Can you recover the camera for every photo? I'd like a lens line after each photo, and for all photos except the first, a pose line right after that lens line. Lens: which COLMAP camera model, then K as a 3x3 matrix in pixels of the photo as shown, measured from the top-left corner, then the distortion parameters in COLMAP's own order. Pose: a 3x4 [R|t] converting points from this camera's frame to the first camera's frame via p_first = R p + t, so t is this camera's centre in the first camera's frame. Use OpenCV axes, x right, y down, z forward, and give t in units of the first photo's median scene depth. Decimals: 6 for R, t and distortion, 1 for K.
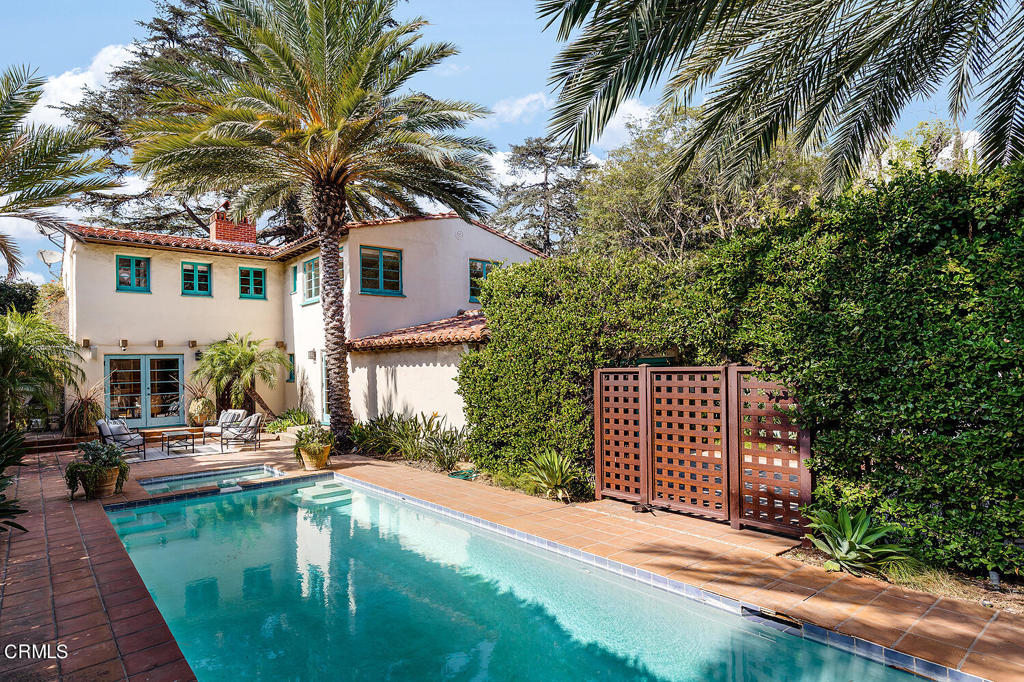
lens RADIAL K [[551.1, 0, 510.0], [0, 551.1, 358.8], [0, 0, 1]] dist [0.001798, -0.000654]
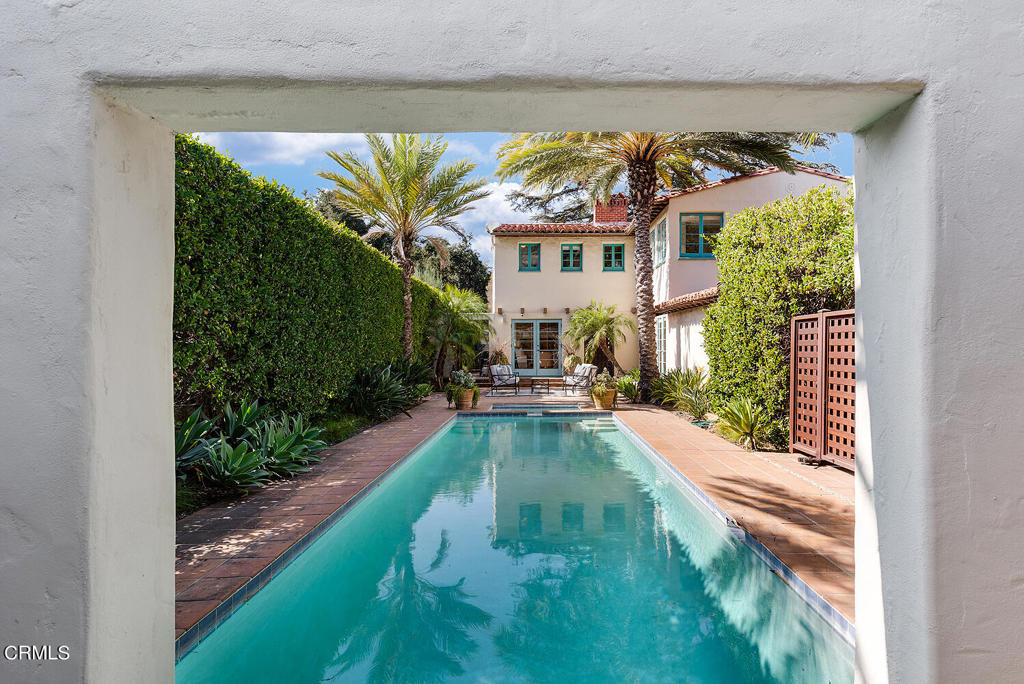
lens RADIAL K [[554.9, 0, 513.8], [0, 554.9, 340.0], [0, 0, 1]] dist [0.003780, 0.000311]
pose [[0.759275, 0.019897, -0.650465, 0.177277], [-0.008707, 0.999754, 0.020418, 0.018050], [0.650711, -0.009840, 0.759261, -0.020592]]
